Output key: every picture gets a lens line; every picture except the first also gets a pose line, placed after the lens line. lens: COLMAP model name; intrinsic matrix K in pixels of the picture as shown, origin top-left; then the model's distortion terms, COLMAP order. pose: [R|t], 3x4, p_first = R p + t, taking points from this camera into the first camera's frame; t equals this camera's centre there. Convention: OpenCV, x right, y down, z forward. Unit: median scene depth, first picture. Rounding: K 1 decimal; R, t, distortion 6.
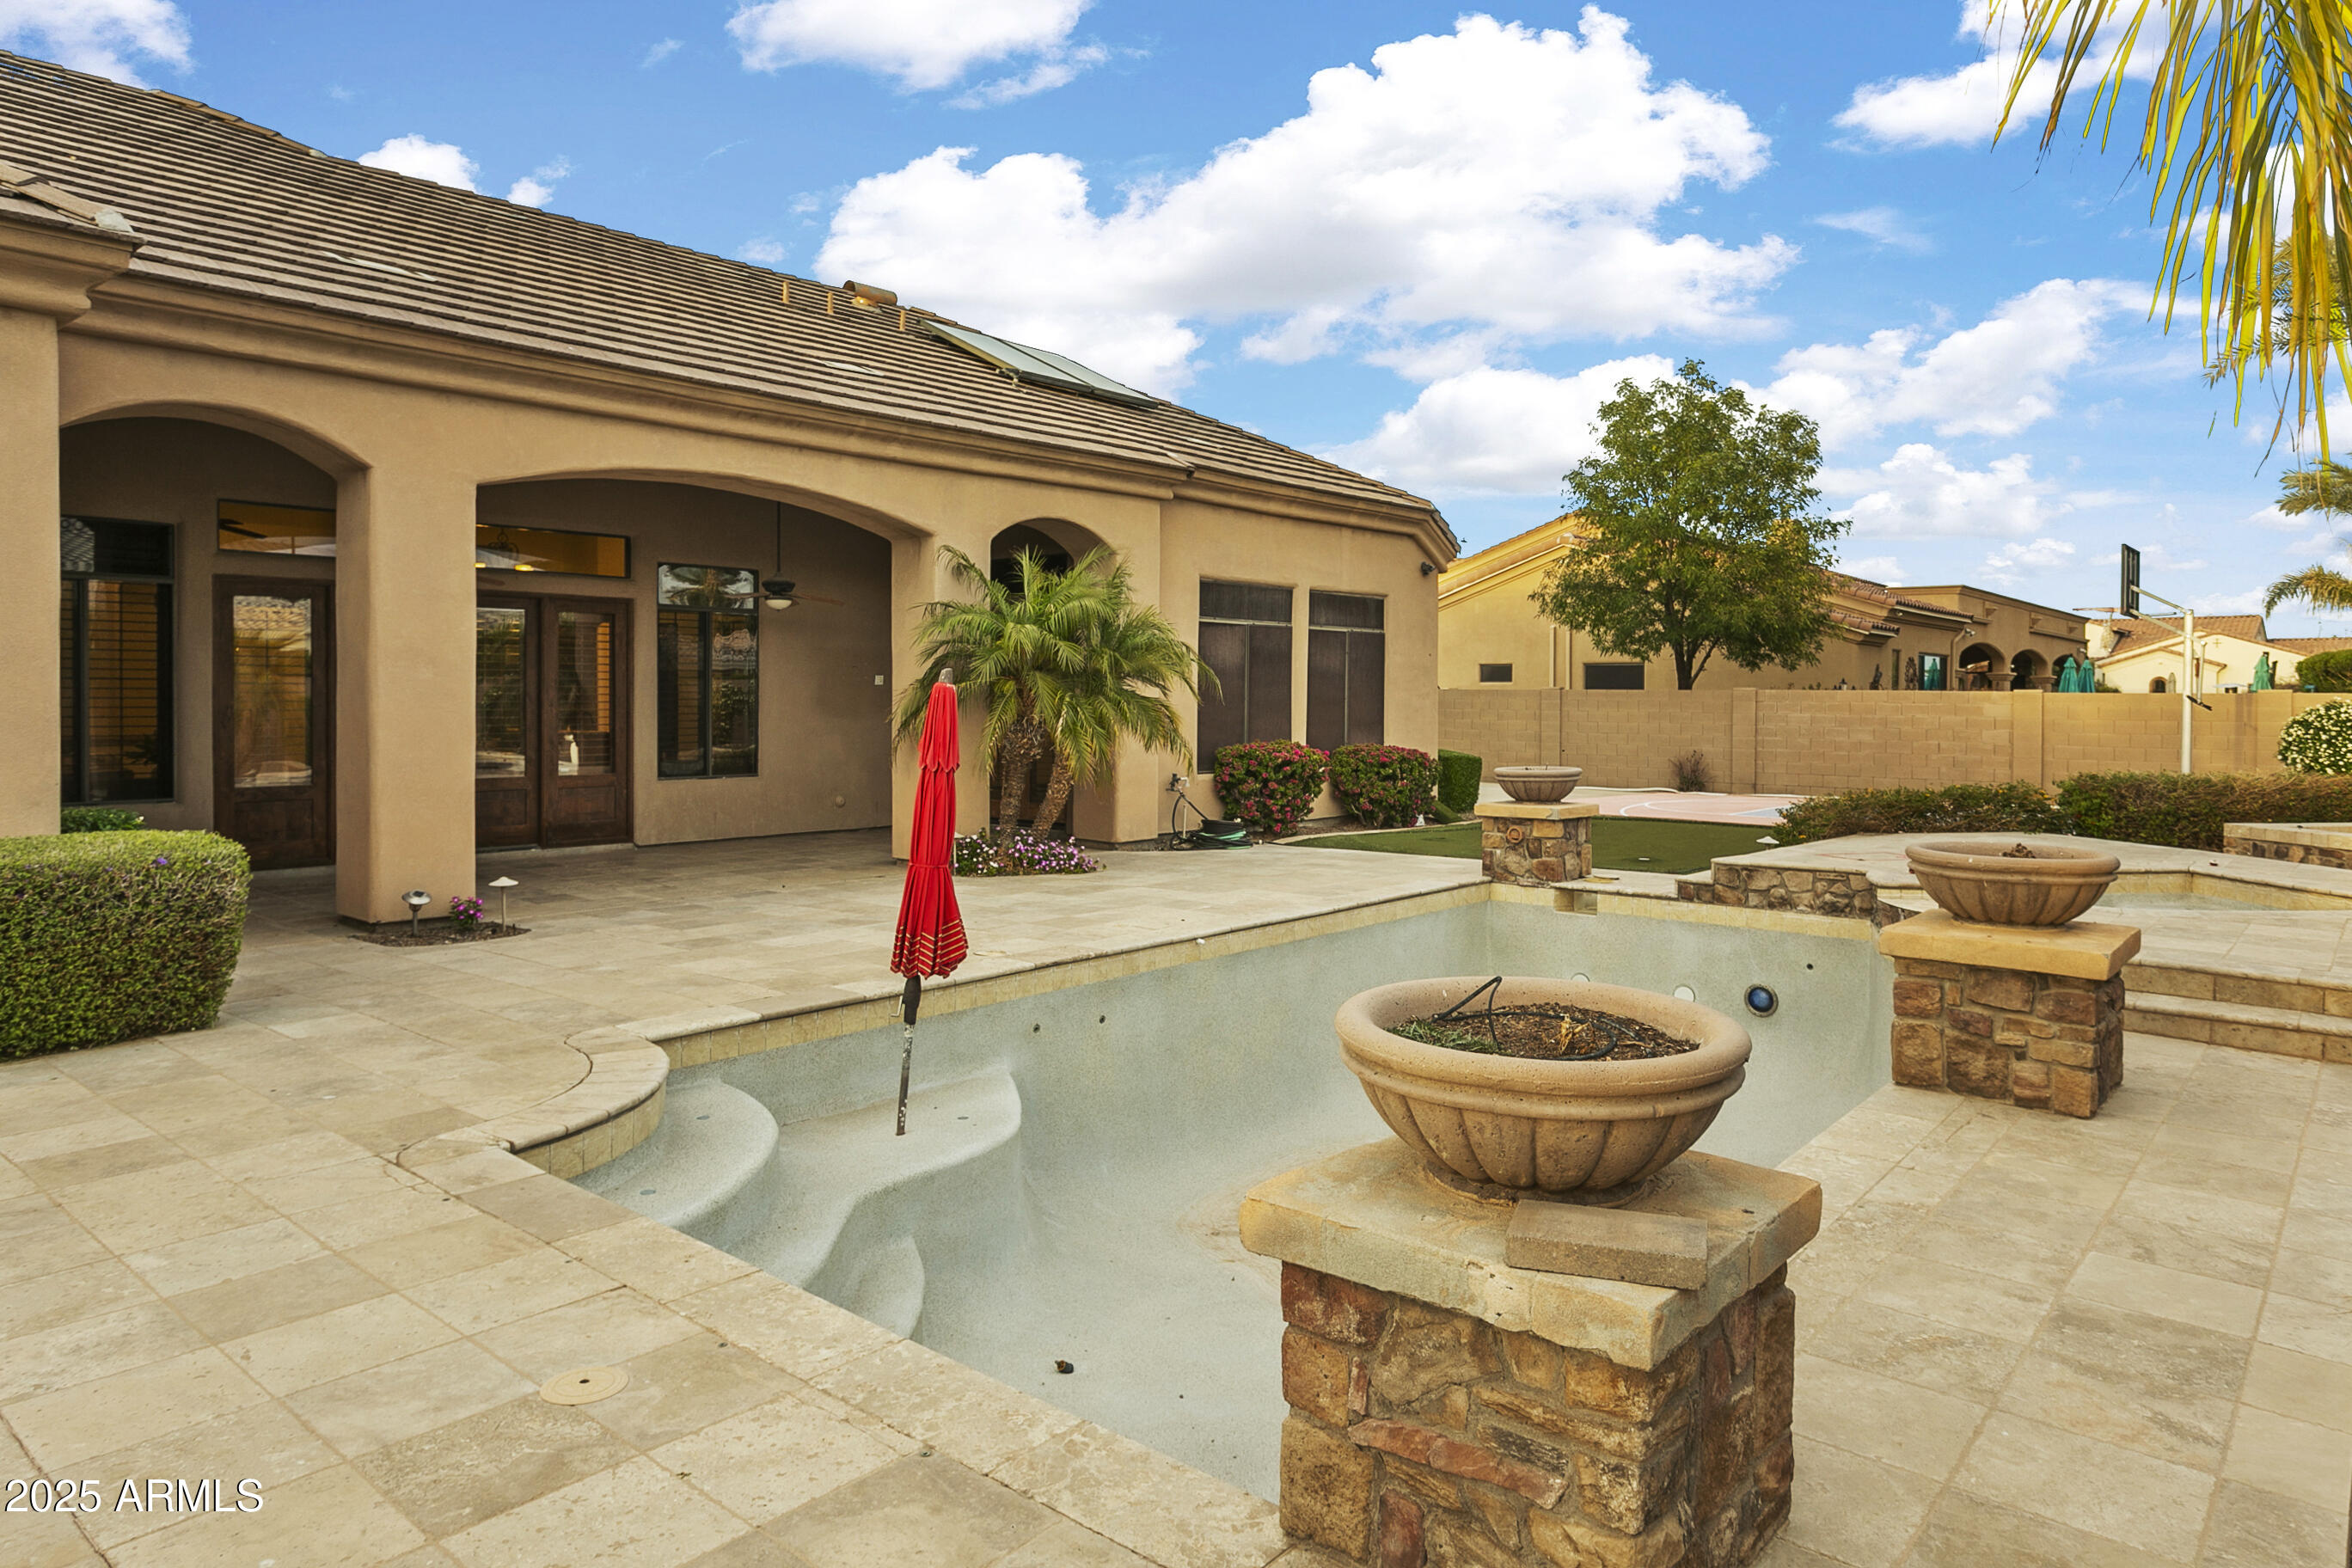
lens RADIAL K [[1442.2, 0, 1176.6], [0, 1442.2, 719.3], [0, 0, 1]] dist [-0.014715, 0.003786]
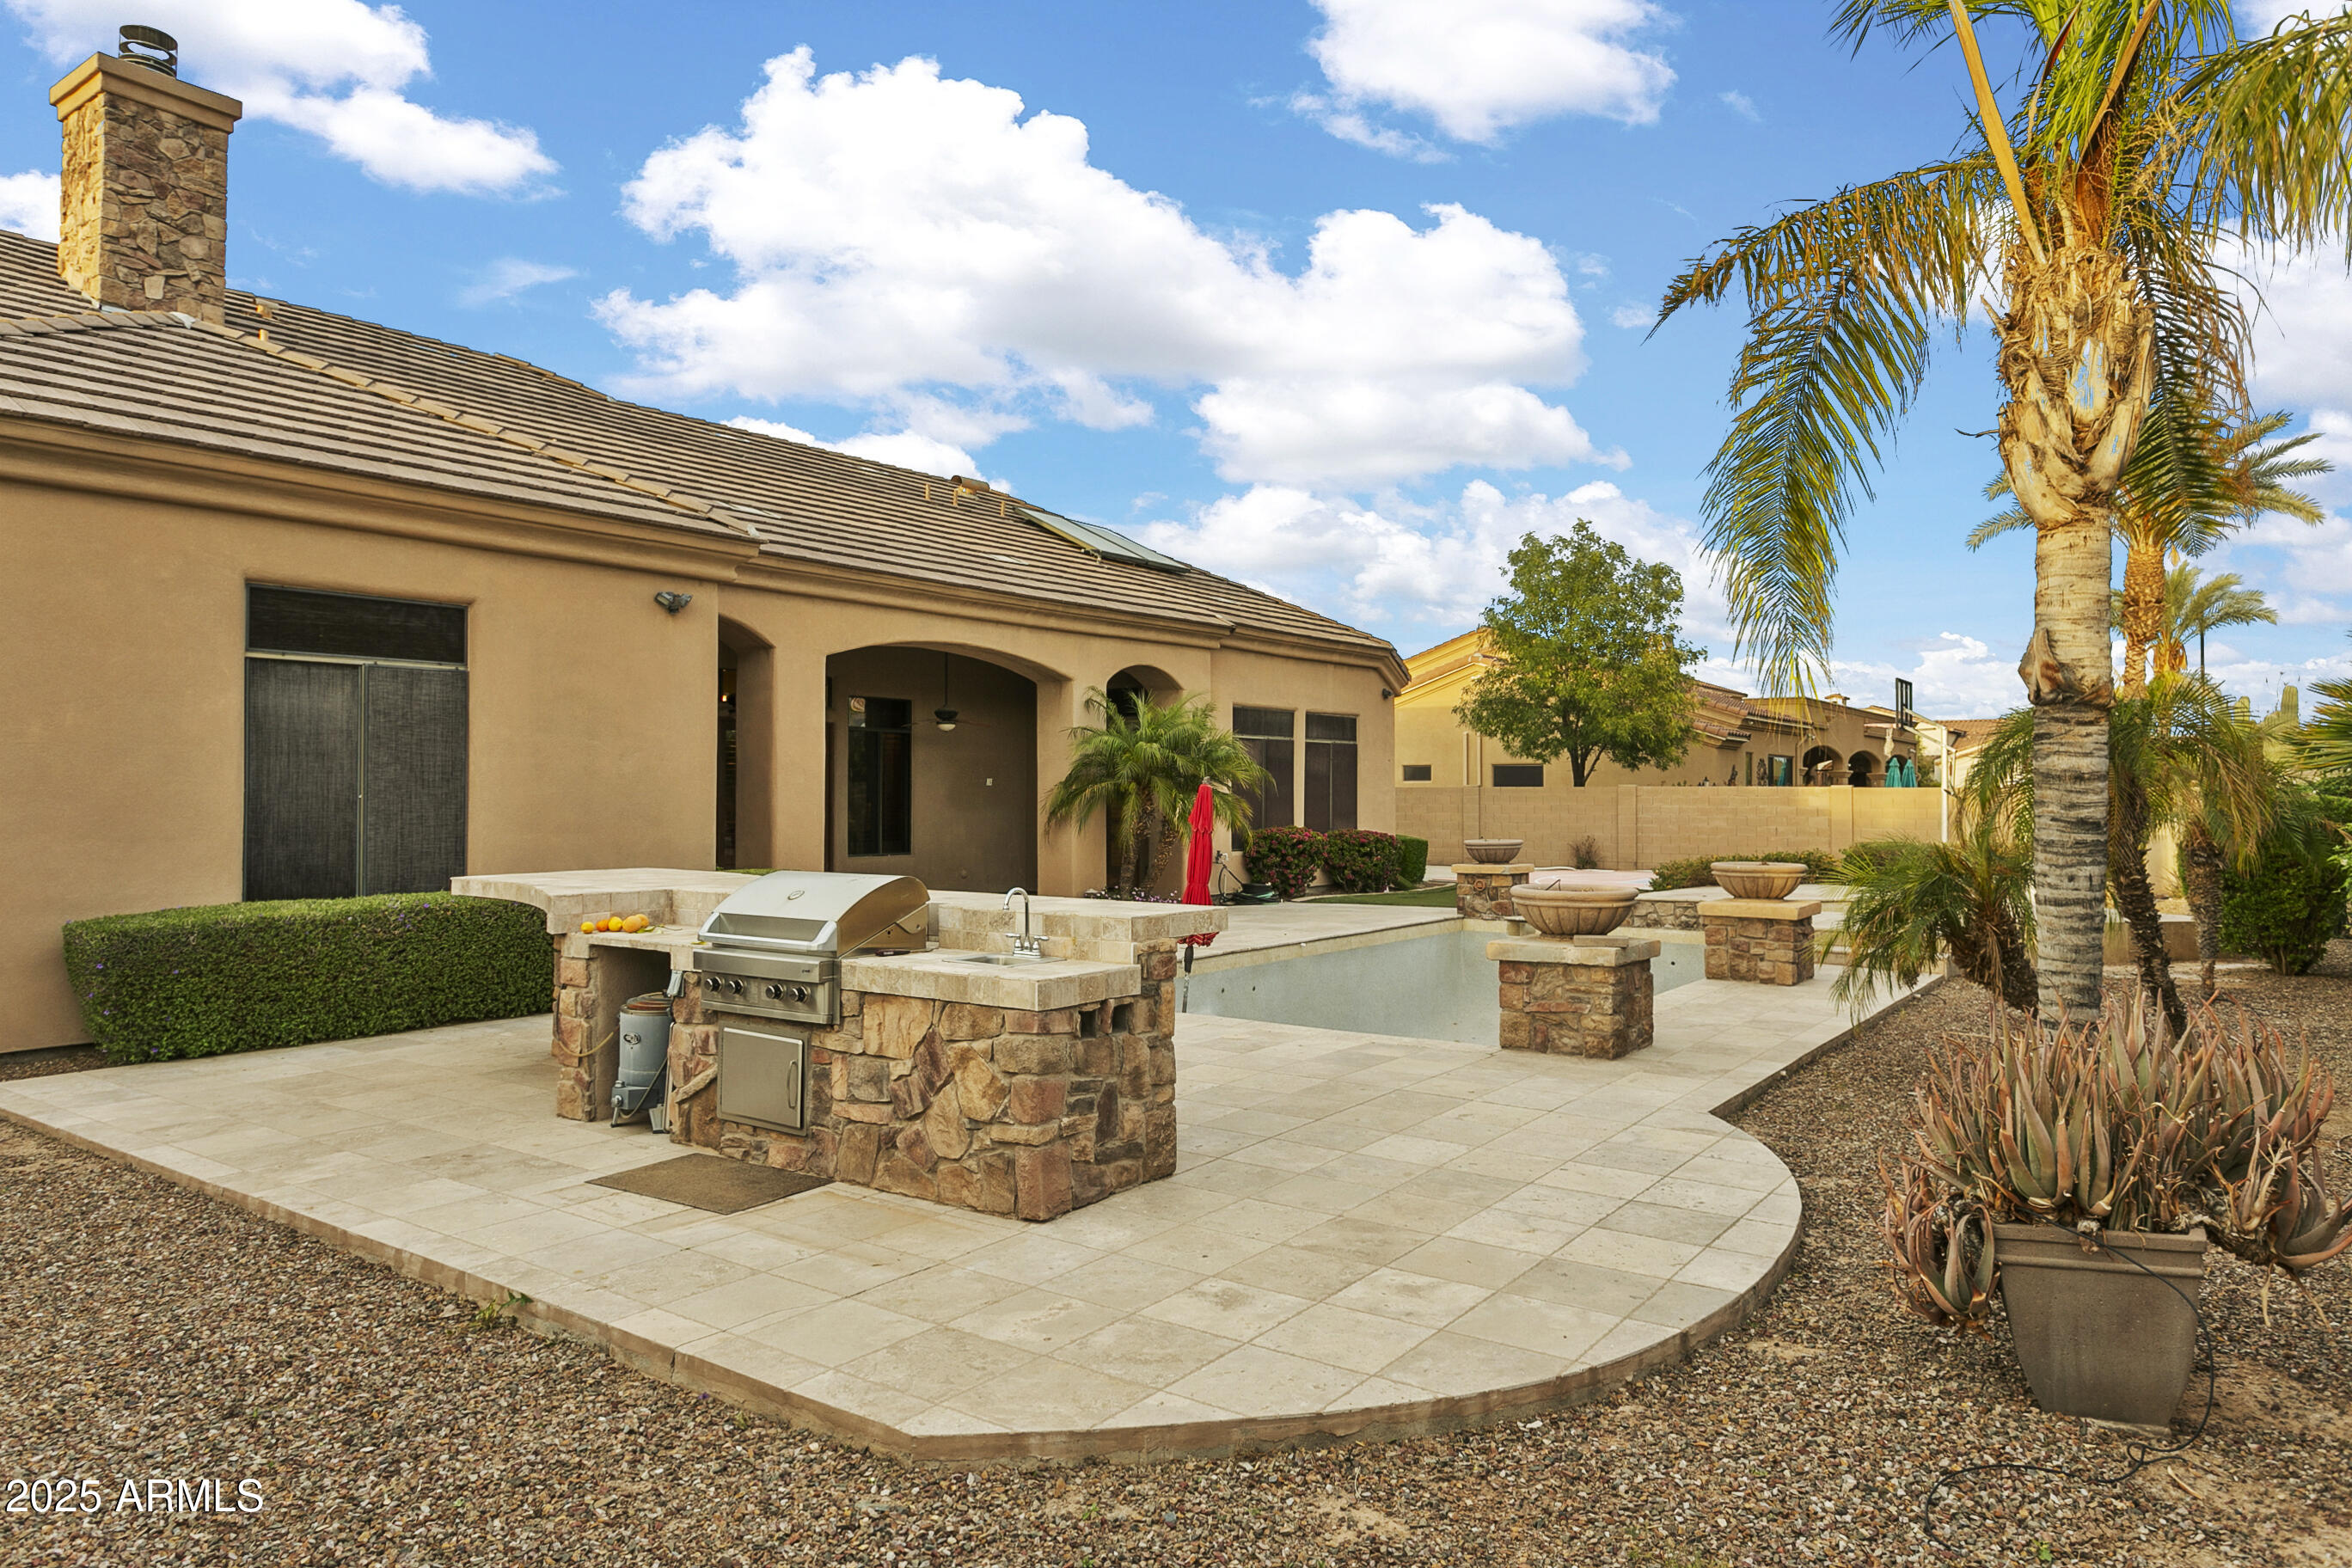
lens RADIAL K [[1489.5, 0, 1176.0], [0, 1489.5, 784.0], [0, 0, 1]] dist [-0.021614, 0.000154]
pose [[0.996526, -0.003949, 0.083188, -0.133192], [0.005923, 0.999706, -0.023492, 0.006816], [-0.083070, 0.023904, 0.996257, -0.327457]]
